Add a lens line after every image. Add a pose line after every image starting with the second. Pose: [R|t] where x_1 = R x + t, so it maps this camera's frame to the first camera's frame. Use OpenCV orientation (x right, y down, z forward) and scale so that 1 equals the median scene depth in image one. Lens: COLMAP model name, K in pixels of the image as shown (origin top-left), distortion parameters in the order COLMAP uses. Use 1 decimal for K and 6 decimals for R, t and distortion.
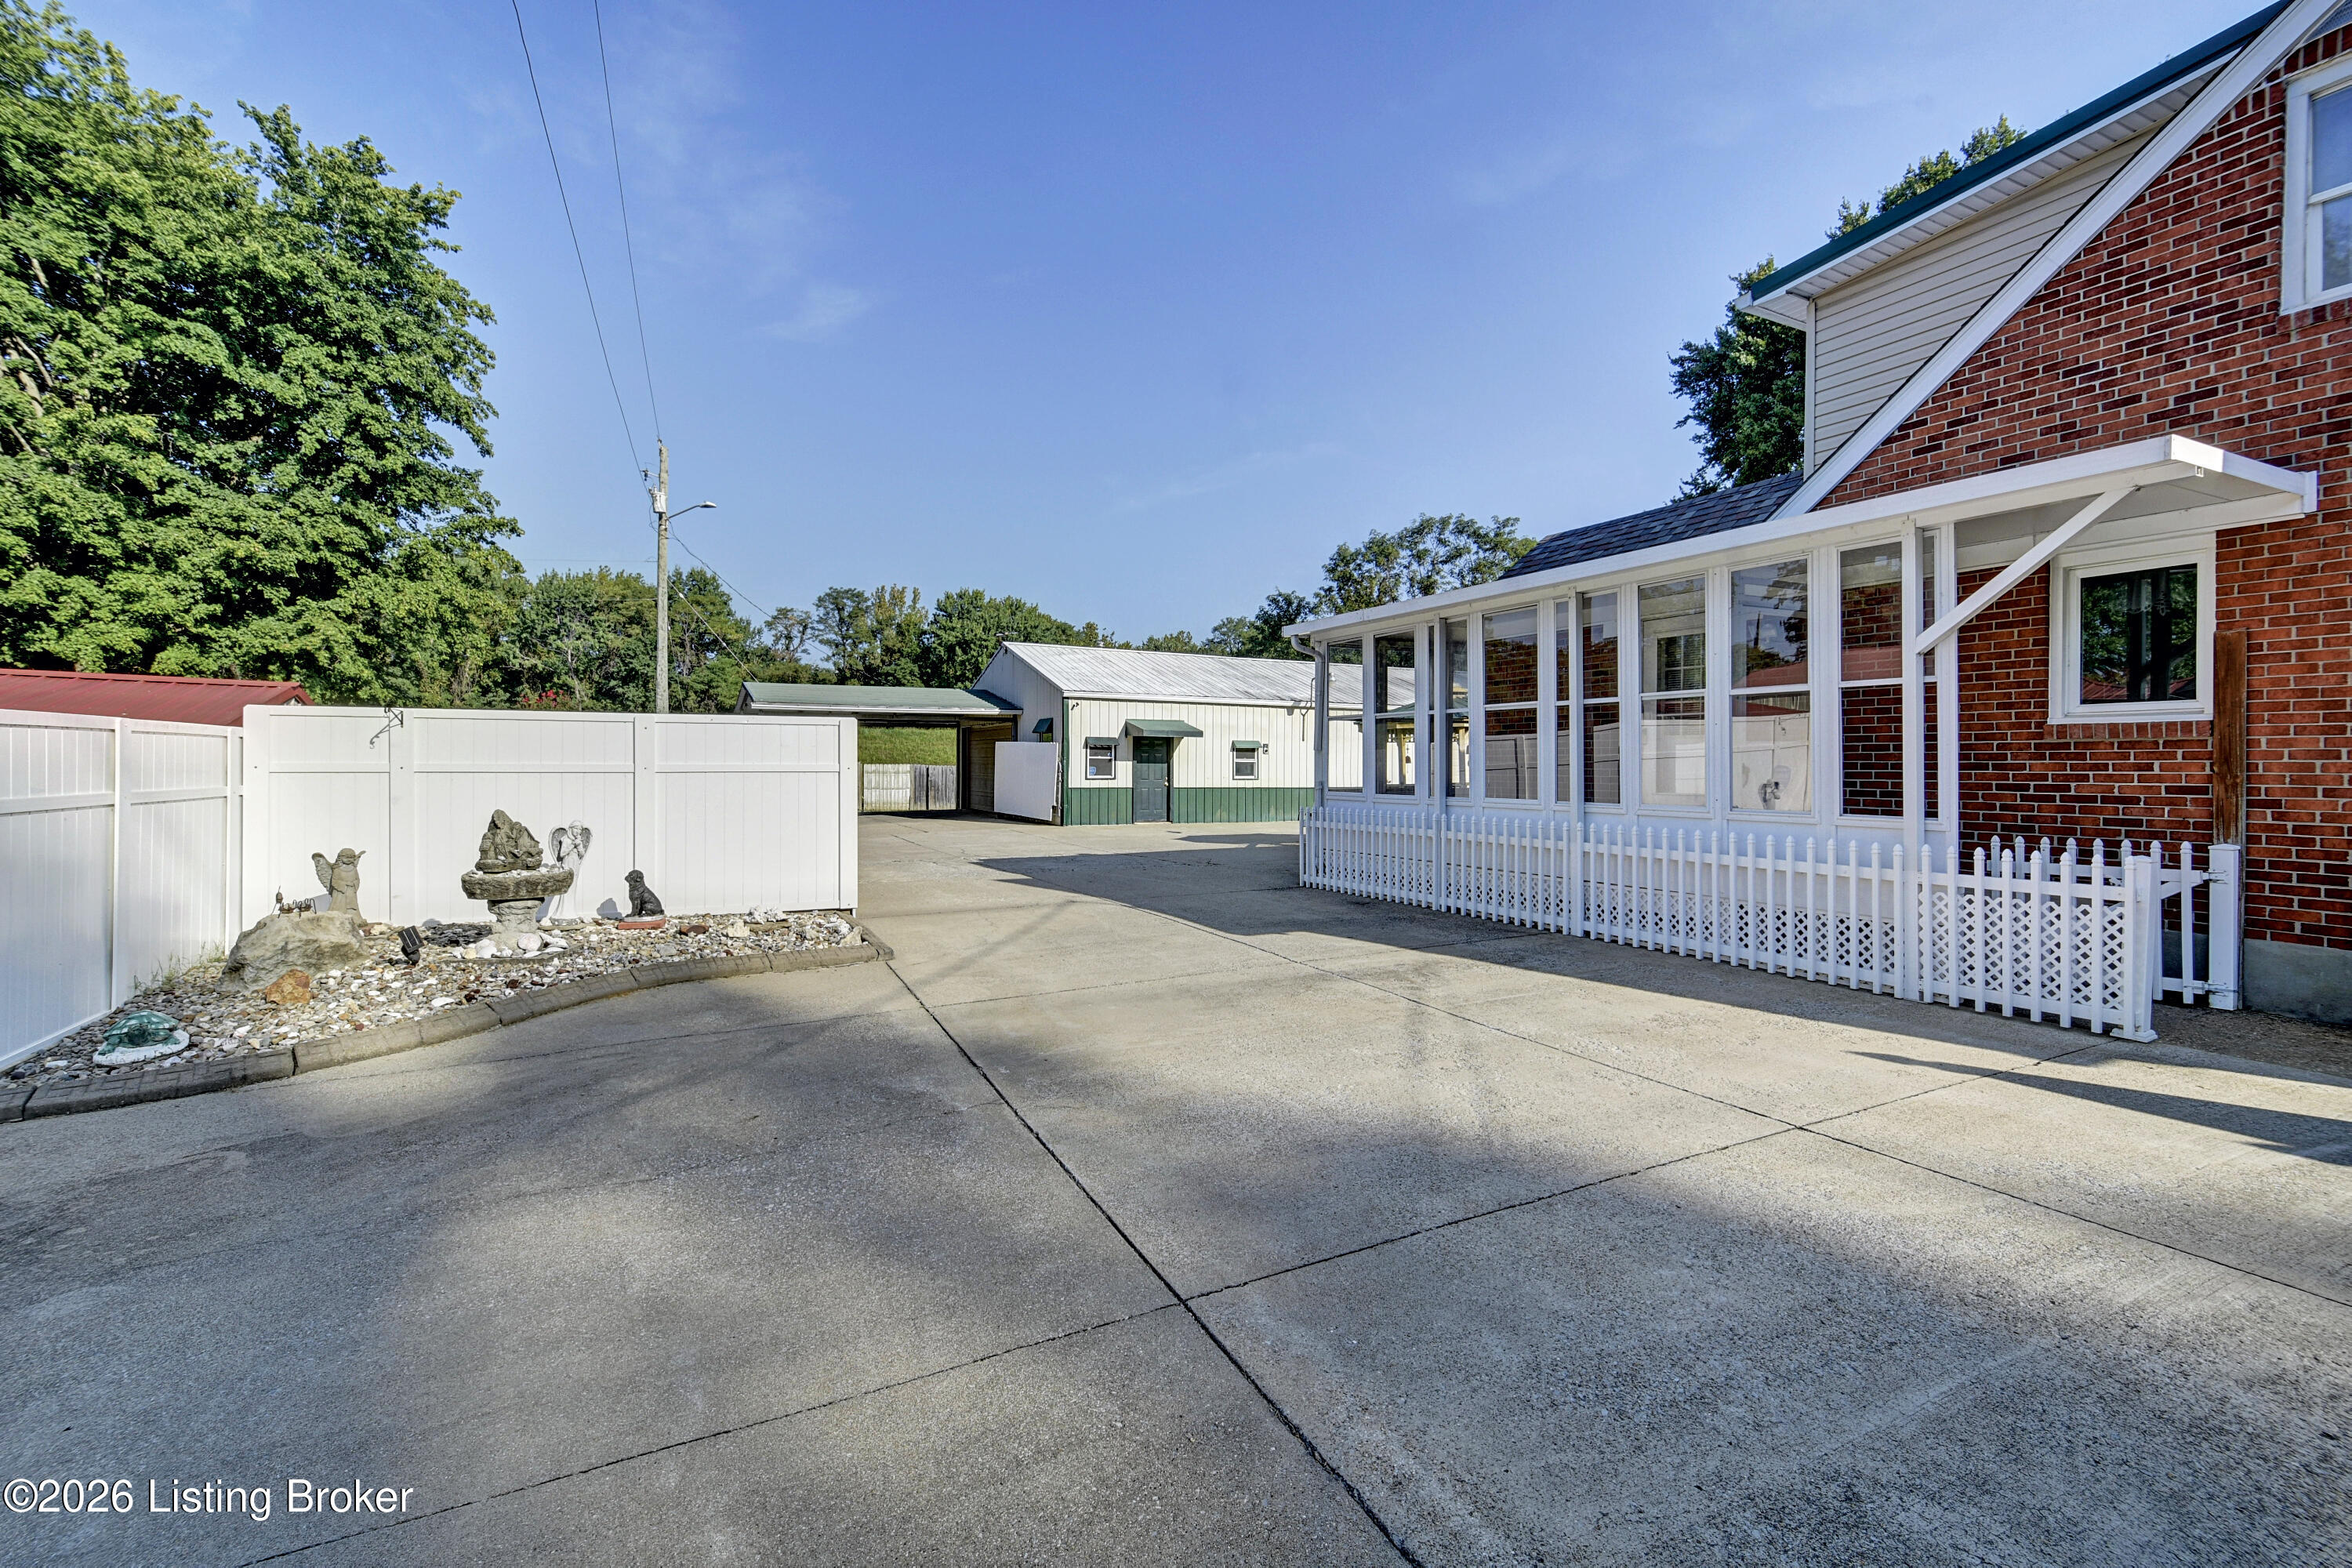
lens RADIAL K [[1039.5, 0, 1179.6], [0, 1039.5, 773.3], [0, 0, 1]] dist [-0.001732, -0.001244]
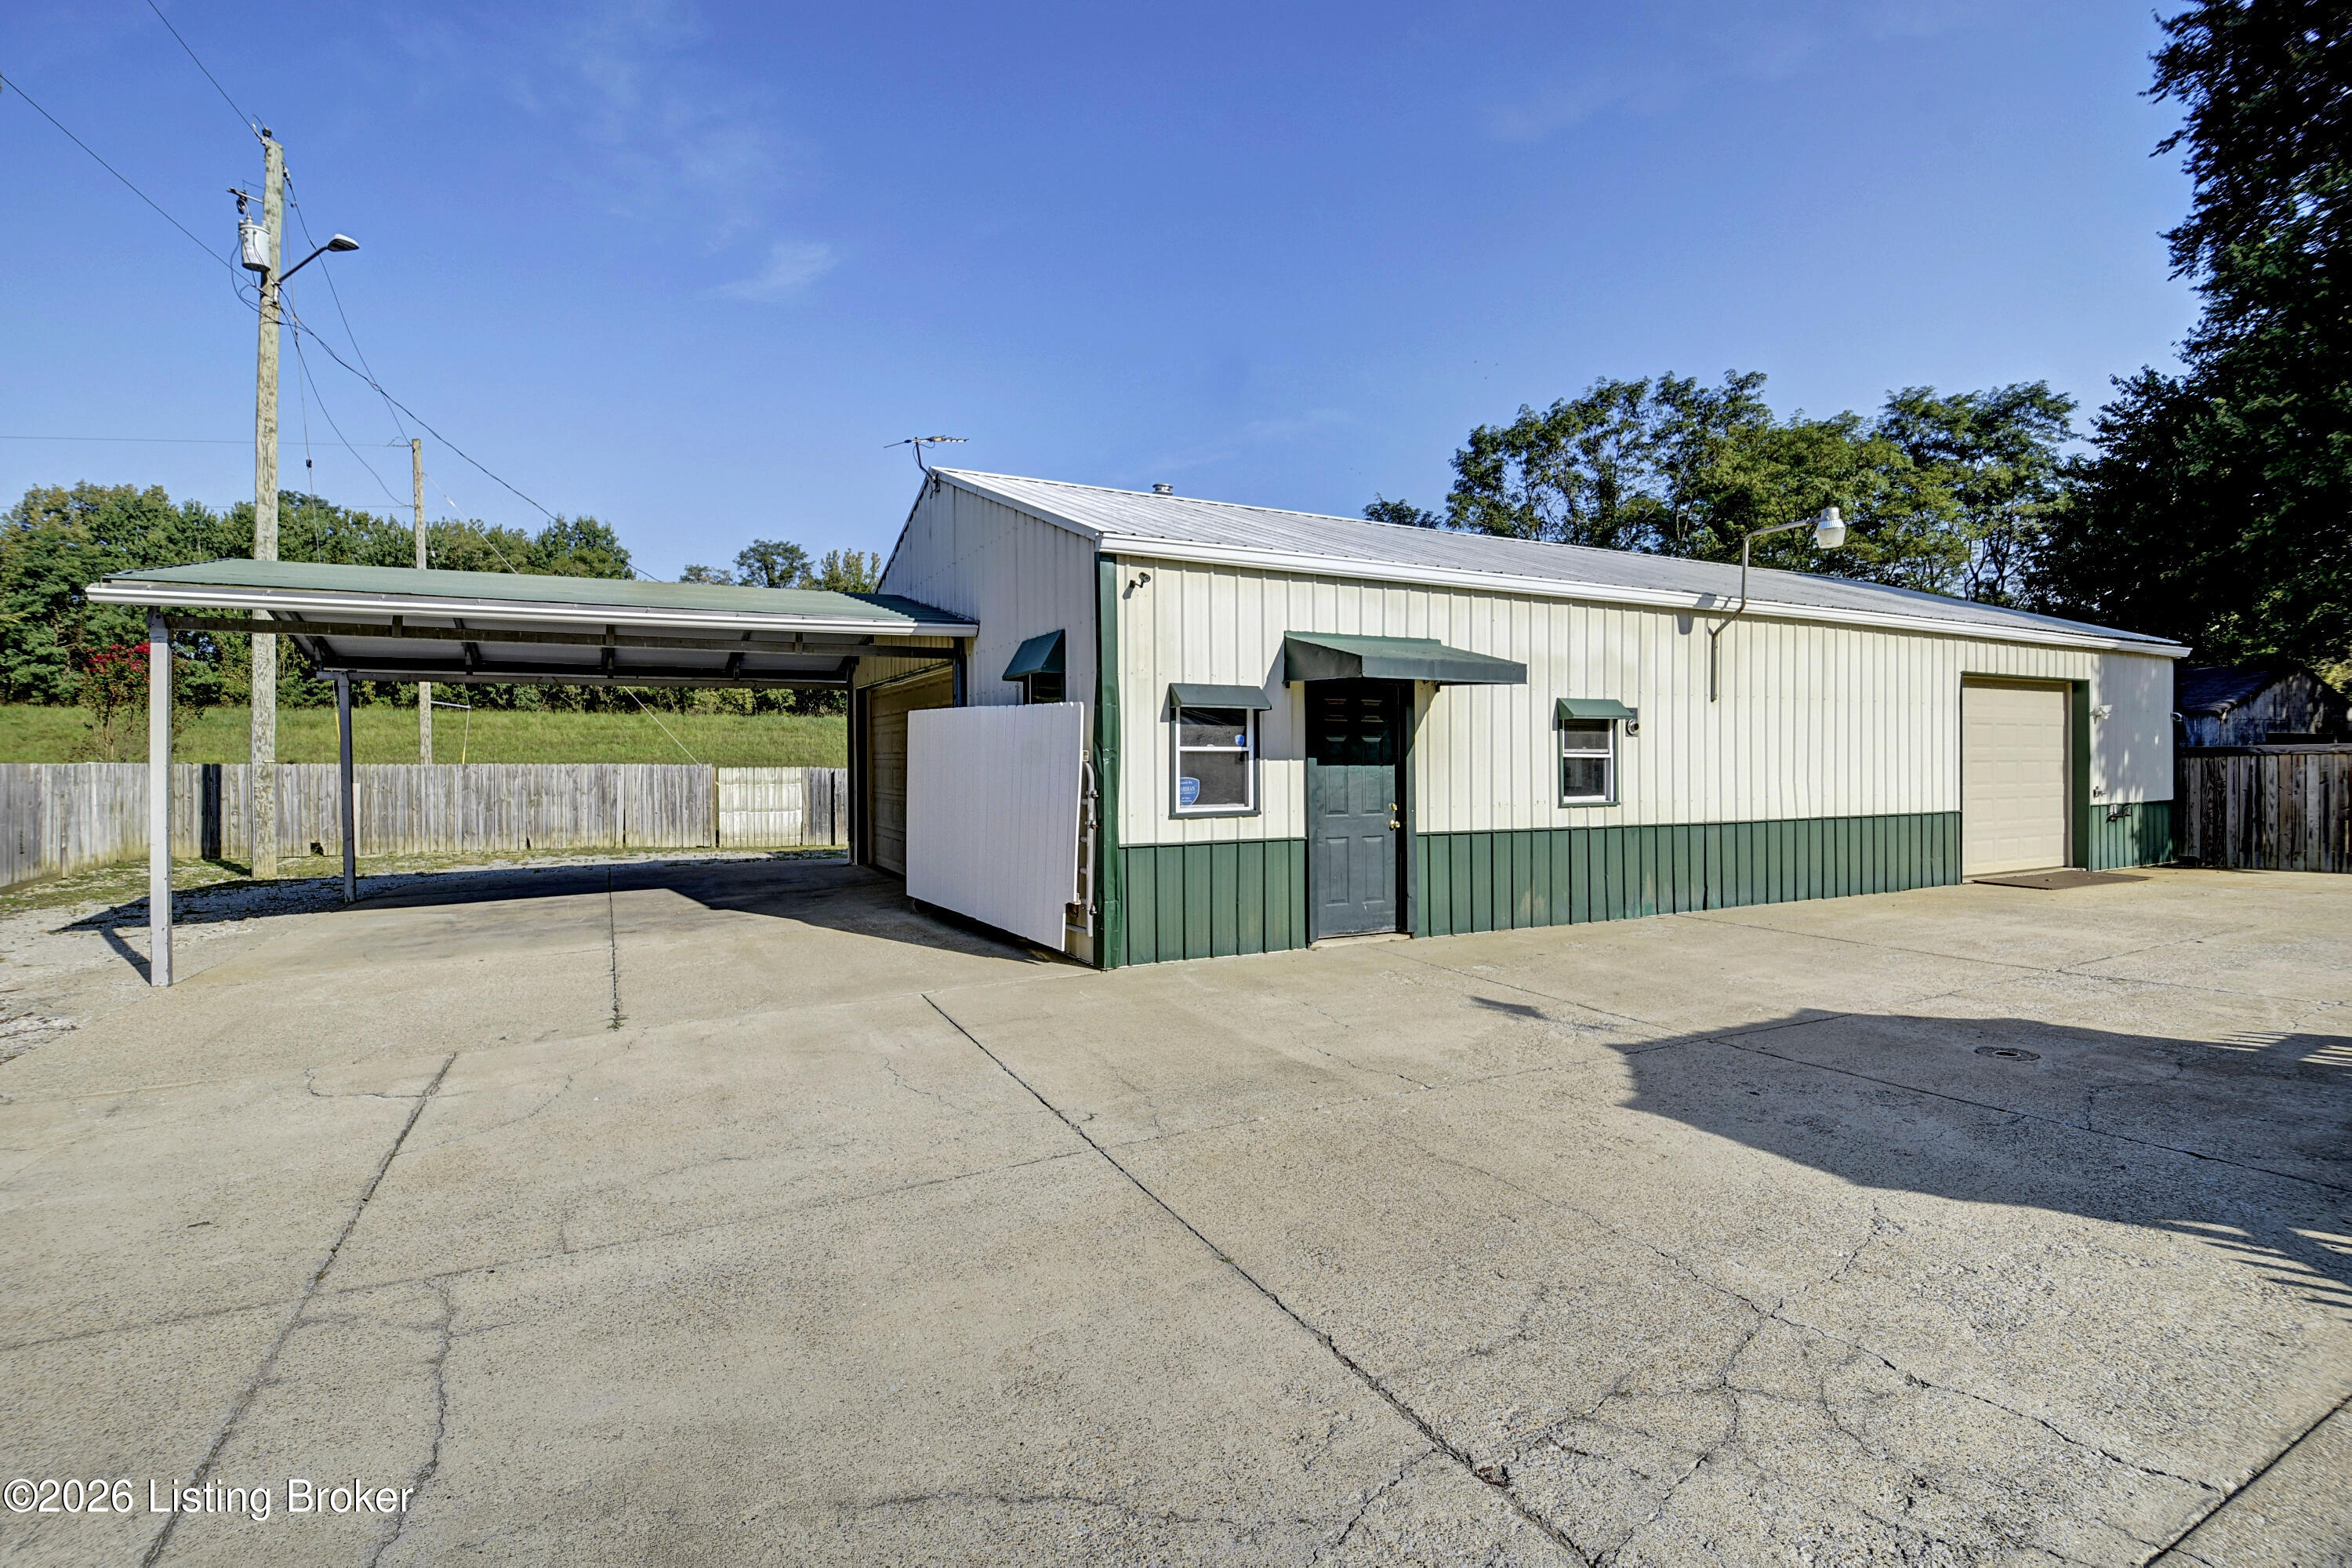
lens RADIAL K [[1116.2, 0, 1180.1], [0, 1116.2, 774.8], [0, 0, 1]] dist [-0.026941, -0.000169]
pose [[0.999929, -0.011110, 0.004334, -0.081515], [0.011090, 0.999928, 0.004504, -0.008084], [-0.004384, -0.004455, 0.999980, 0.605672]]
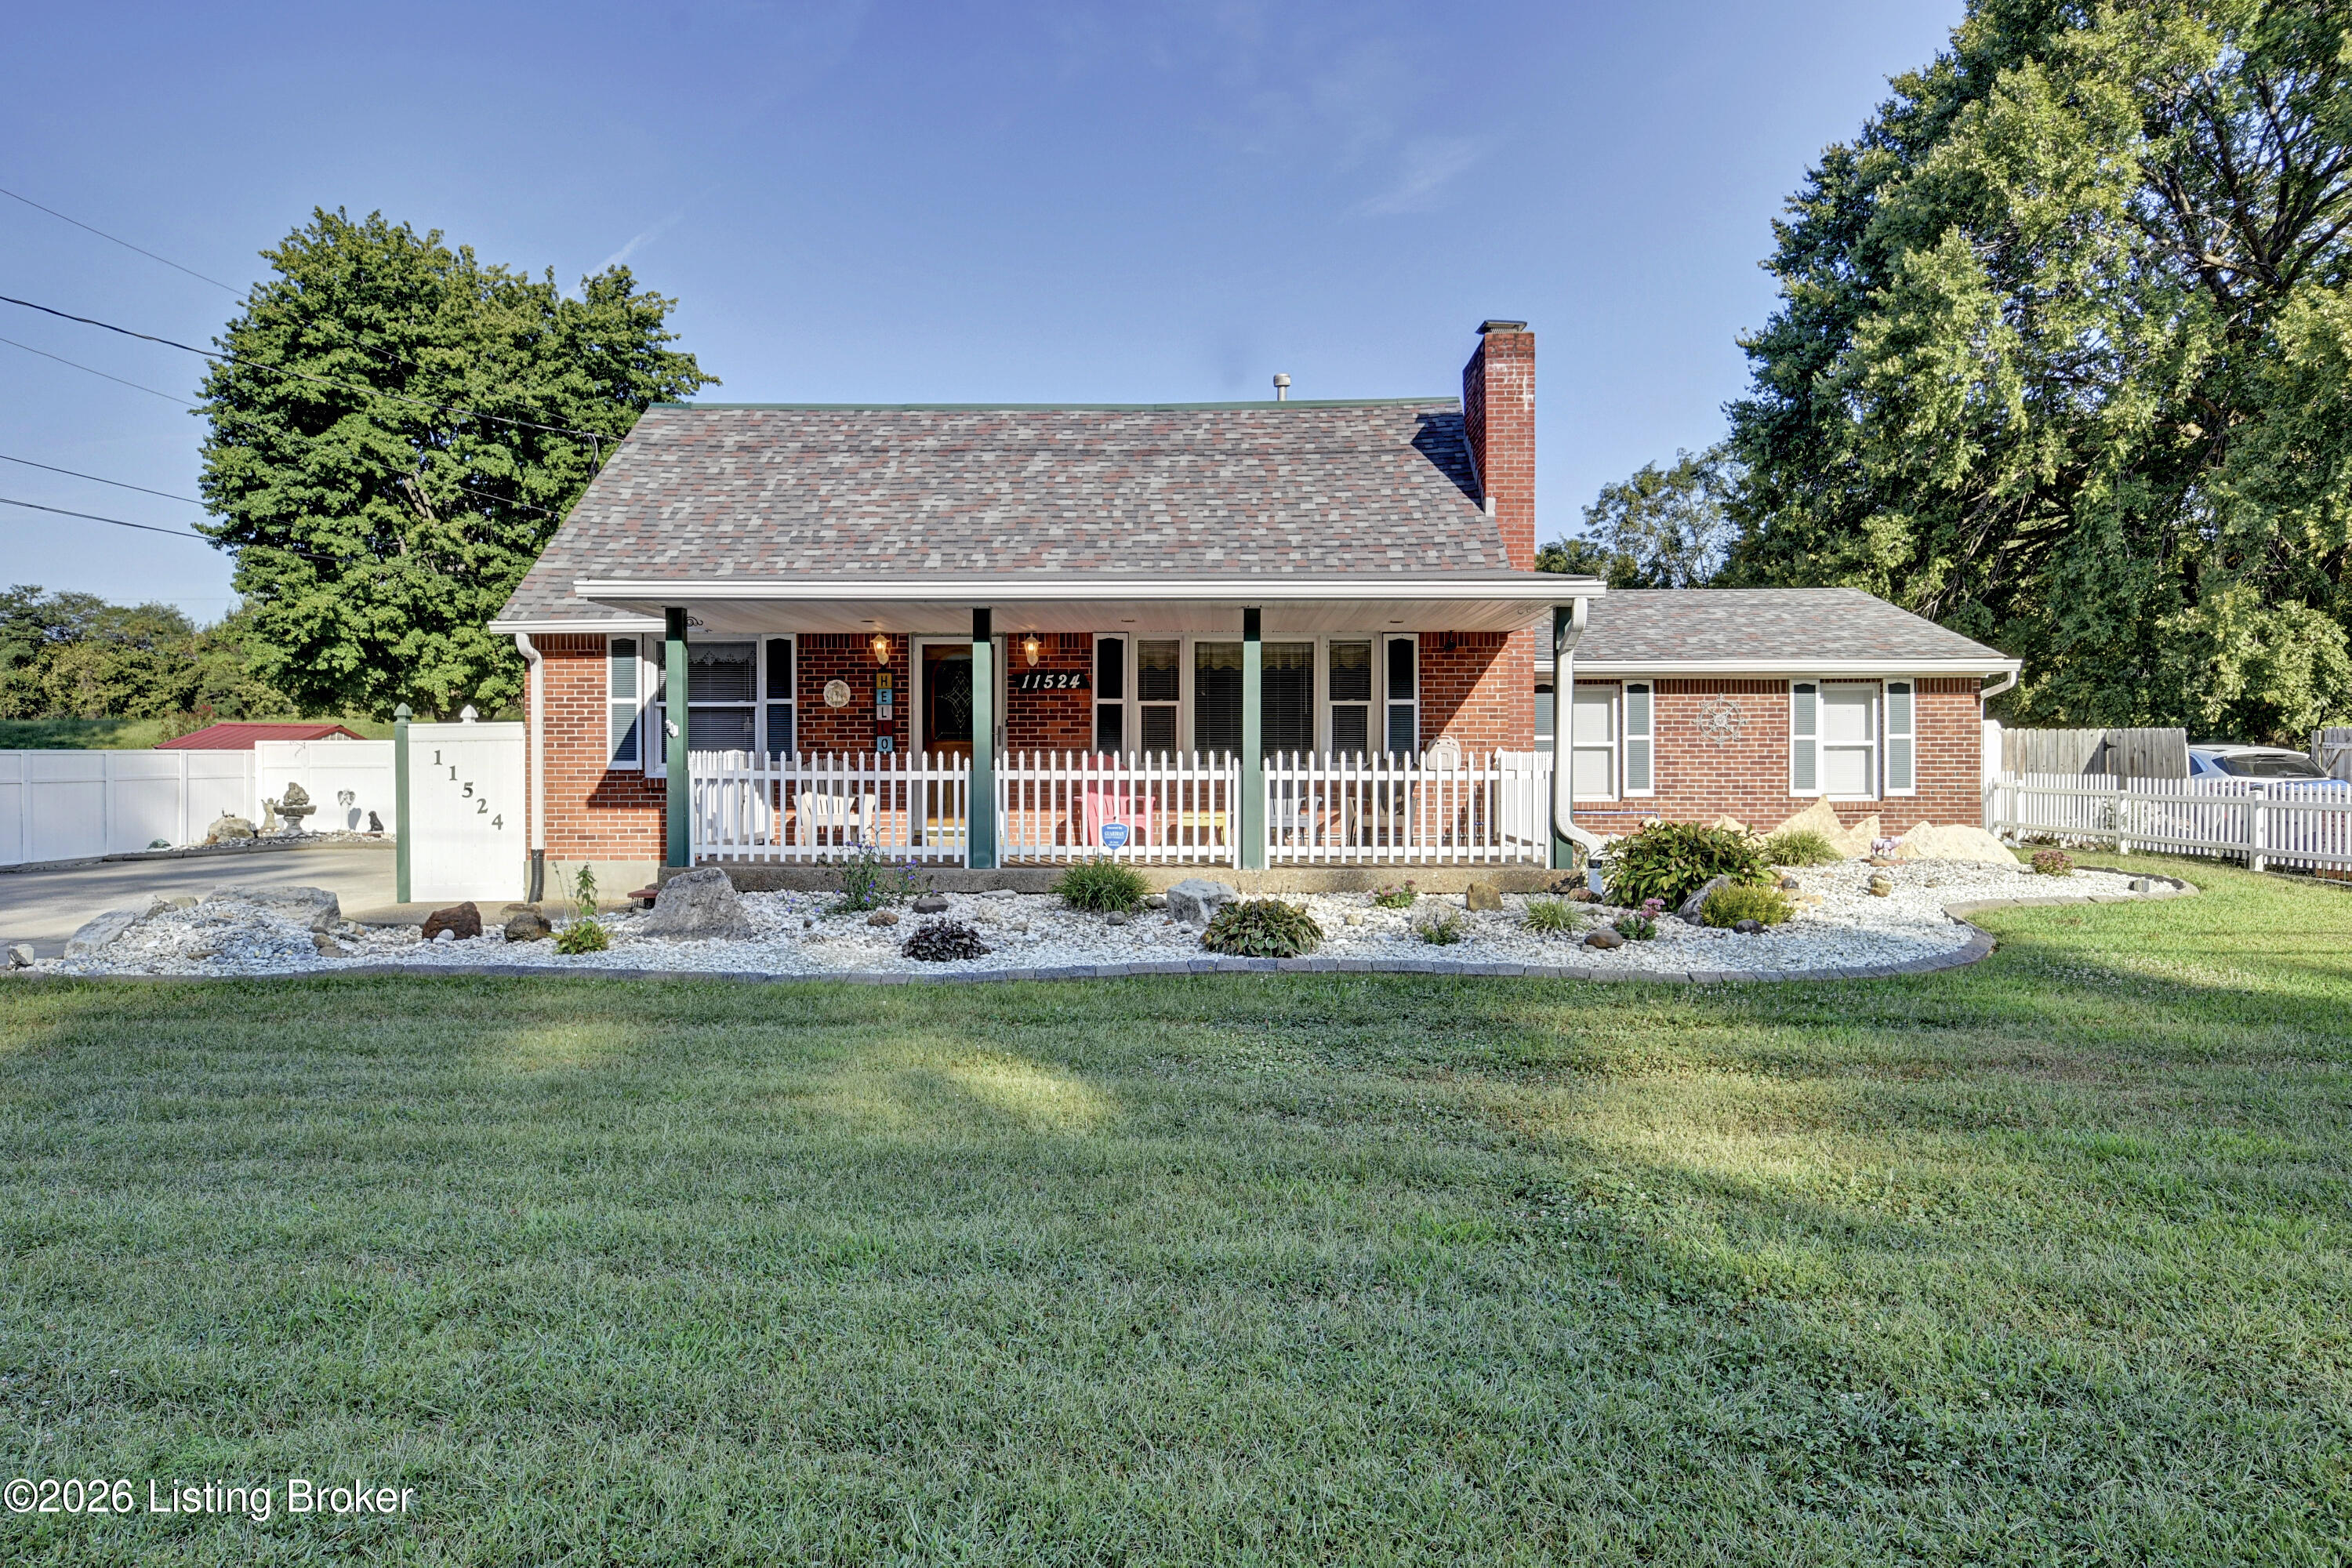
lens RADIAL K [[1529.5, 0, 1176.0], [0, 1529.5, 784.0], [0, 0, 1]] dist [-0.033028, 0.031676]
pose [[0.875554, 0.003704, -0.483106, 0.825653], [0.001709, 0.999941, 0.010764, -0.000816], [0.483117, -0.010250, 0.875496, -0.342193]]
